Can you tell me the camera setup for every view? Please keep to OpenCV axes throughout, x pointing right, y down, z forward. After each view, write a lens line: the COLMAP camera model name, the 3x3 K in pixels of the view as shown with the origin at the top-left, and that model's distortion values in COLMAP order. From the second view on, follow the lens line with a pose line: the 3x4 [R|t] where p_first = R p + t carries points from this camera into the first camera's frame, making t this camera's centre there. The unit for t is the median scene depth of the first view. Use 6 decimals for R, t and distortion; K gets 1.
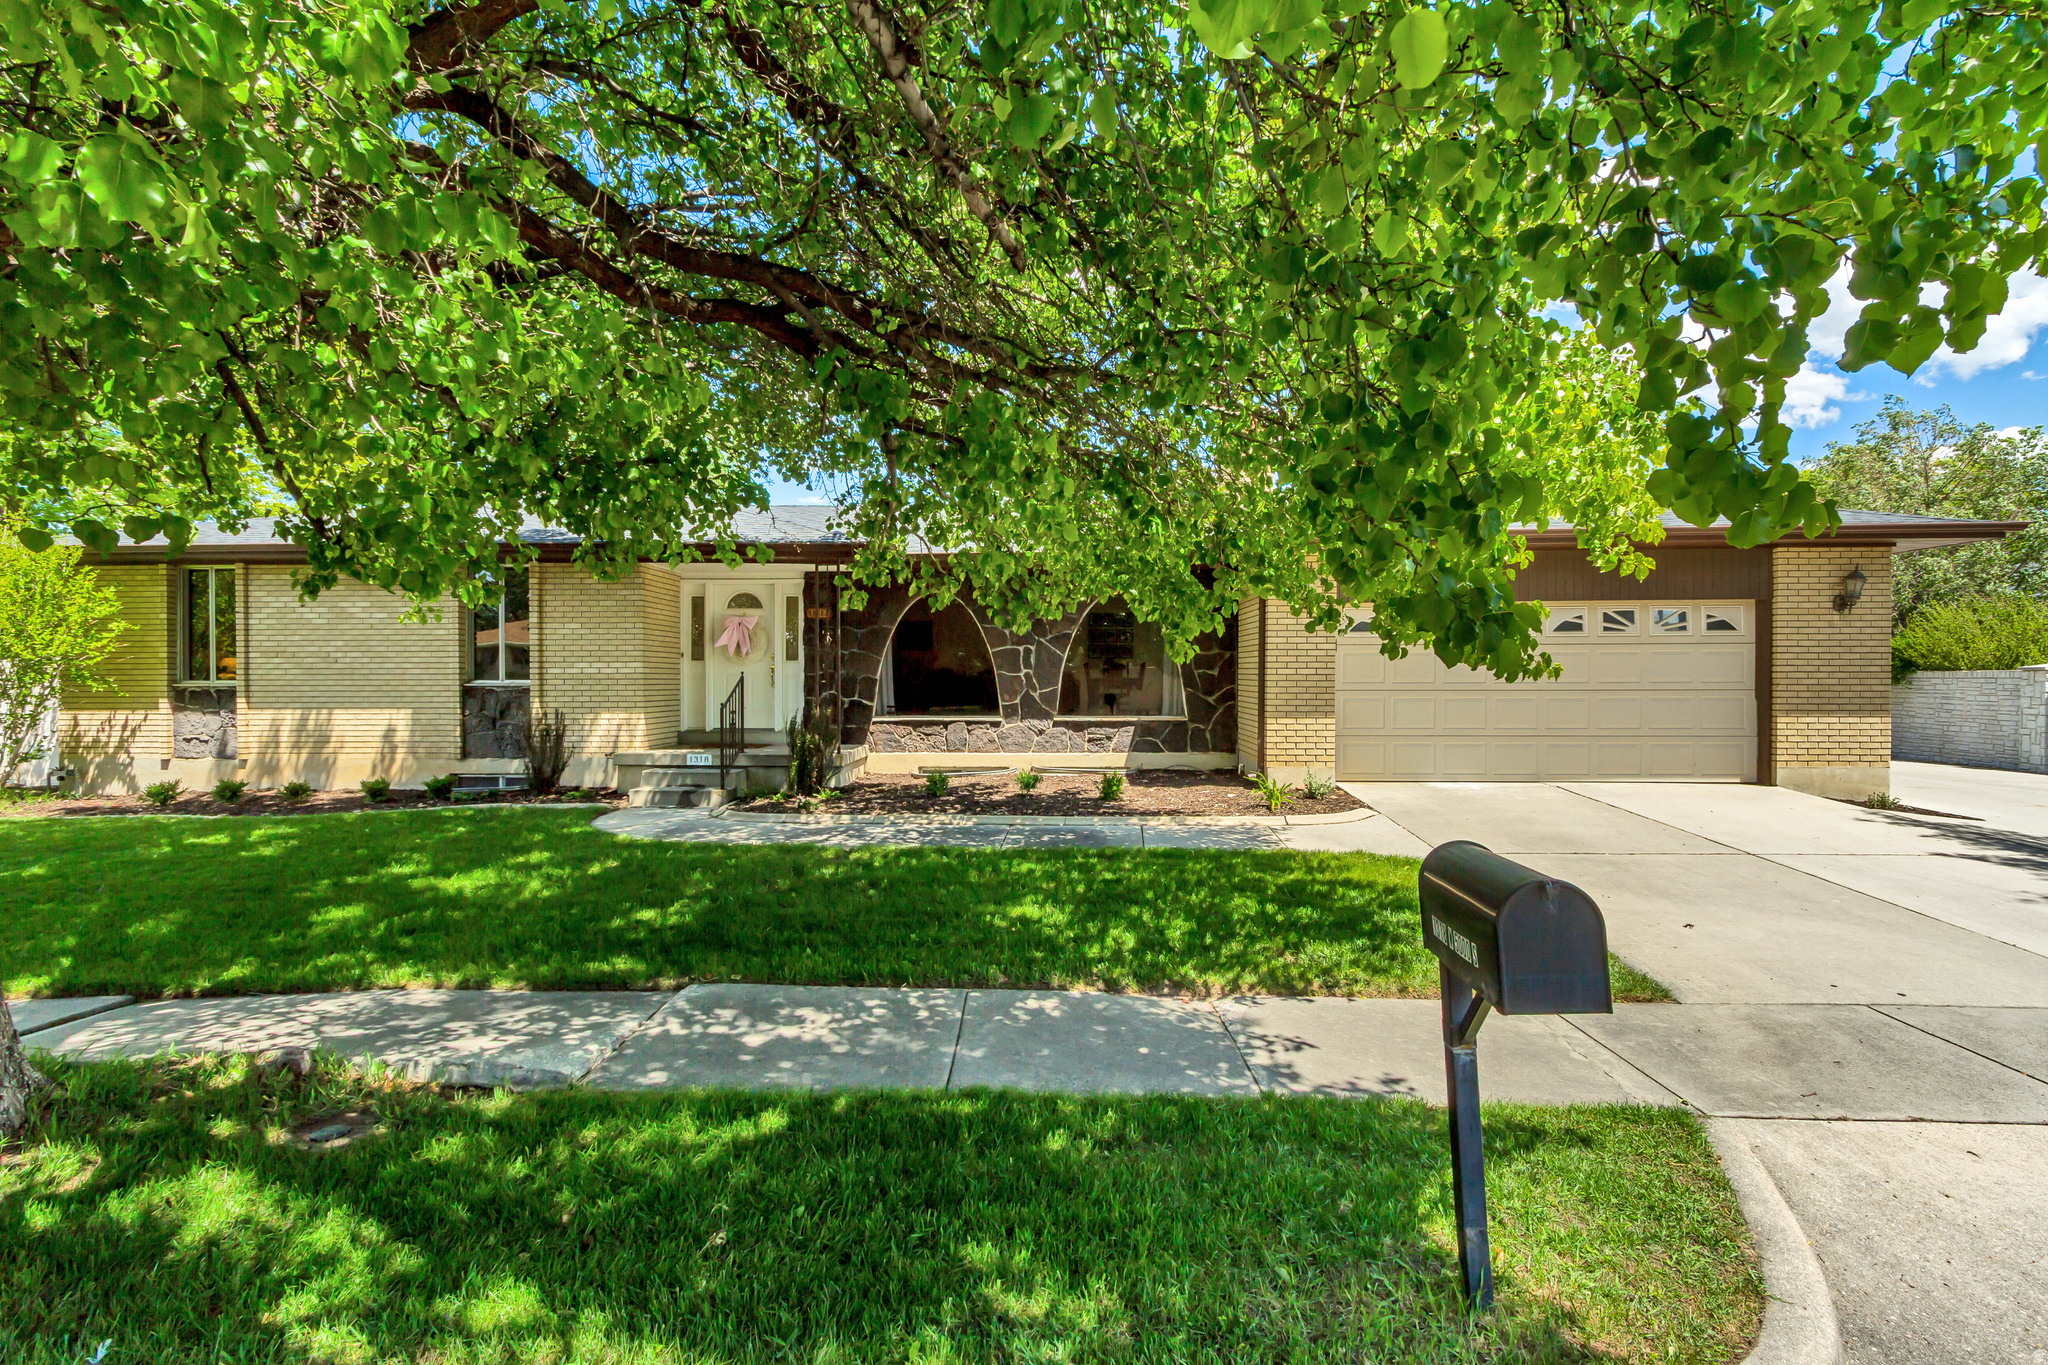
lens RADIAL K [[923.2, 0, 1026.9], [0, 923.2, 686.1], [0, 0, 1]] dist [-0.003778, -0.000492]
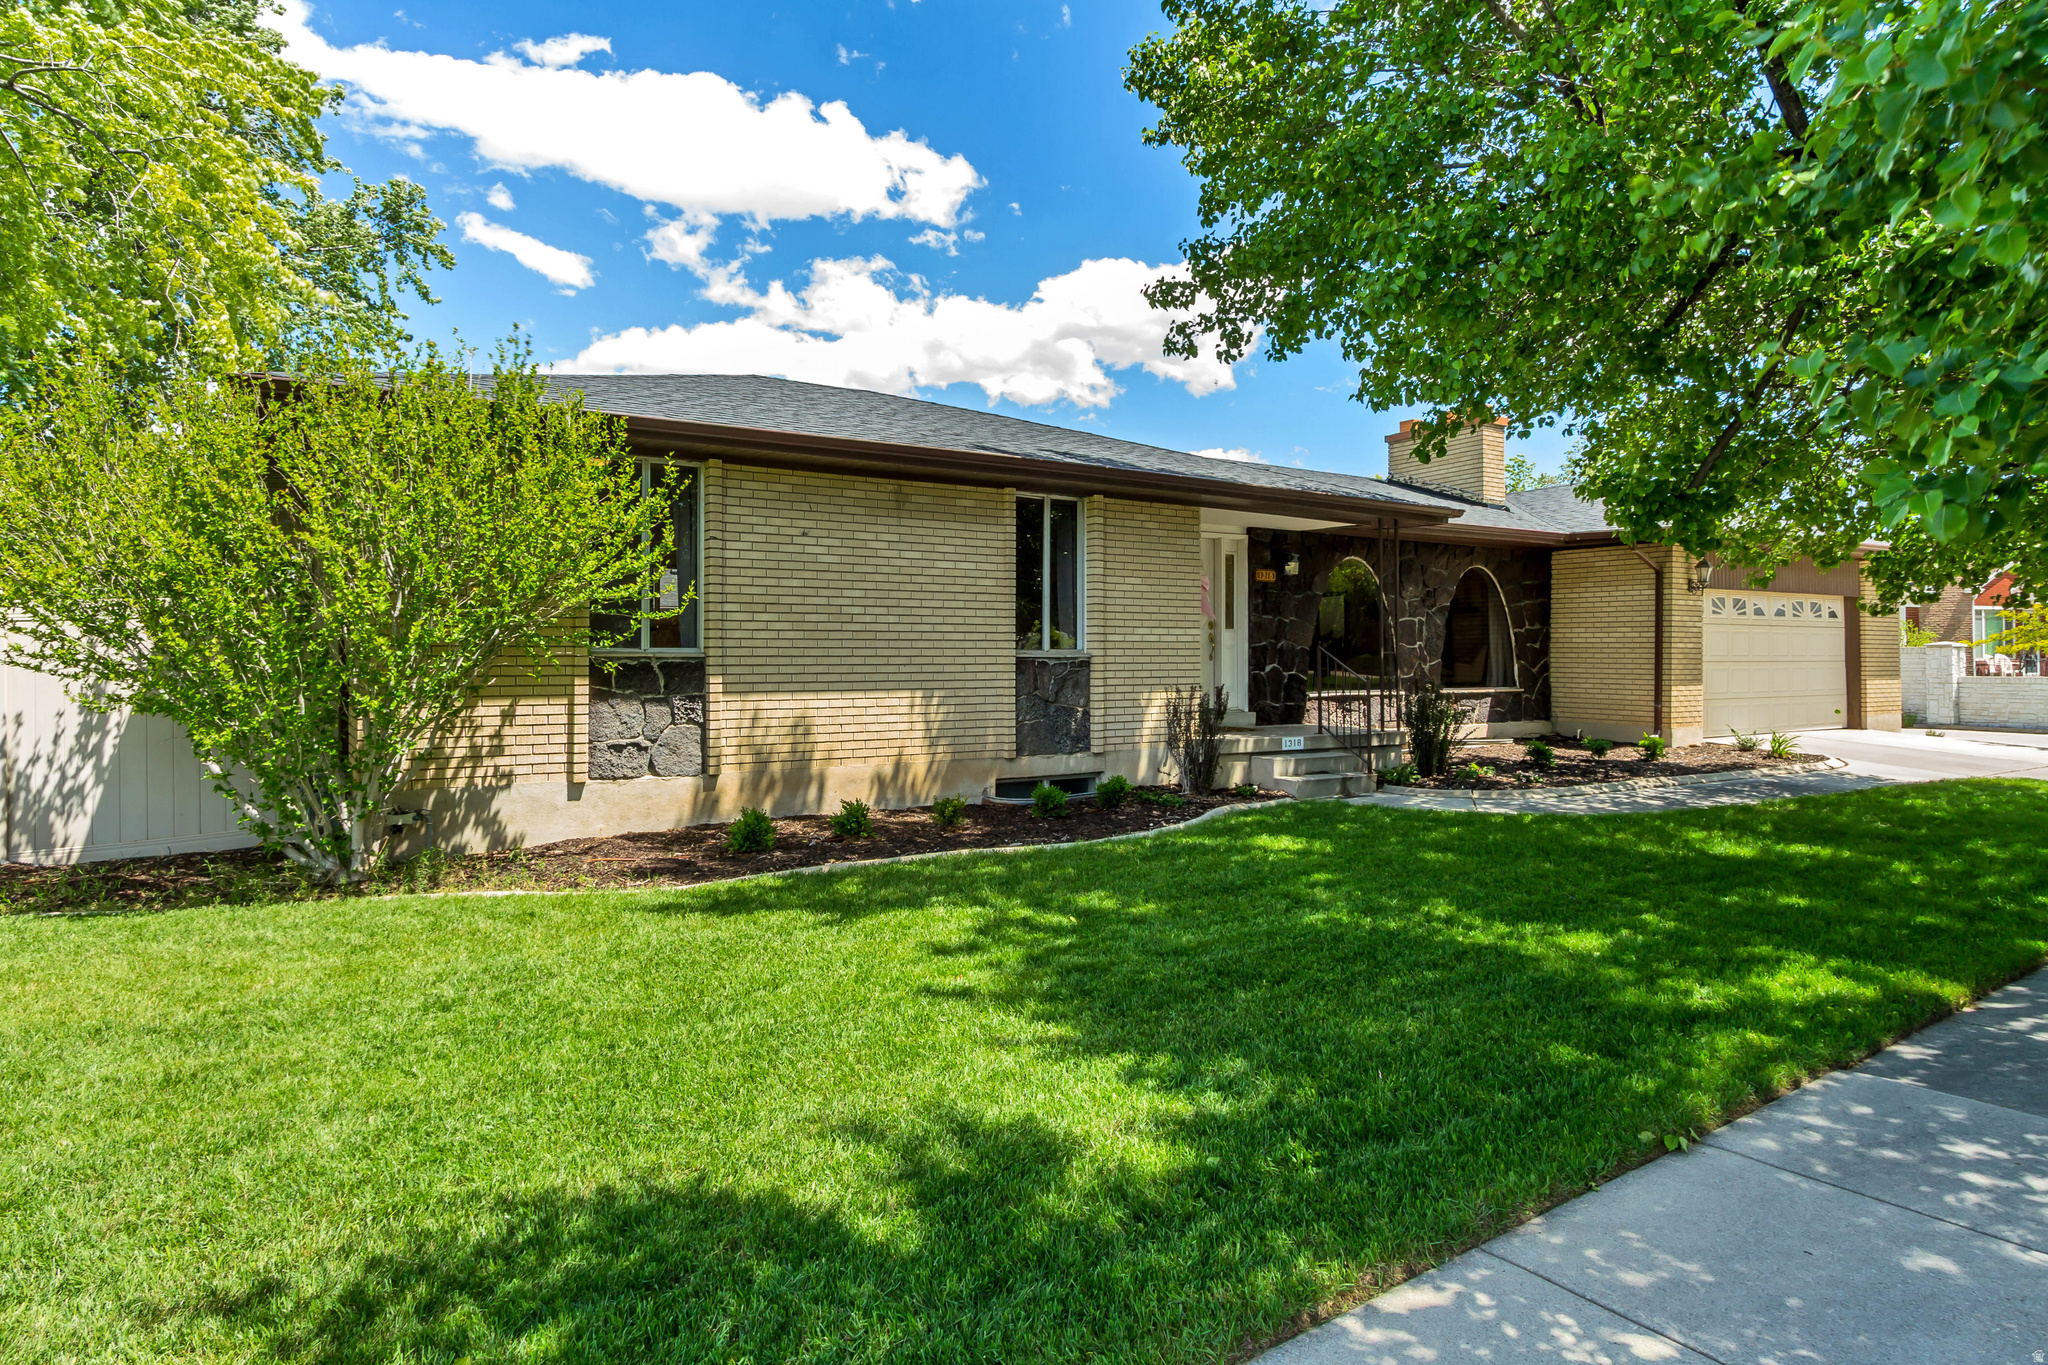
lens RADIAL K [[1211.8, 0, 1023.4], [0, 1211.8, 673.7], [0, 0, 1]] dist [-0.003240, -0.001553]
pose [[0.813391, -0.006308, 0.581683, -1.158082], [0.002169, 0.999967, 0.007810, 0.005033], [-0.581713, -0.005091, 0.813378, 0.207329]]
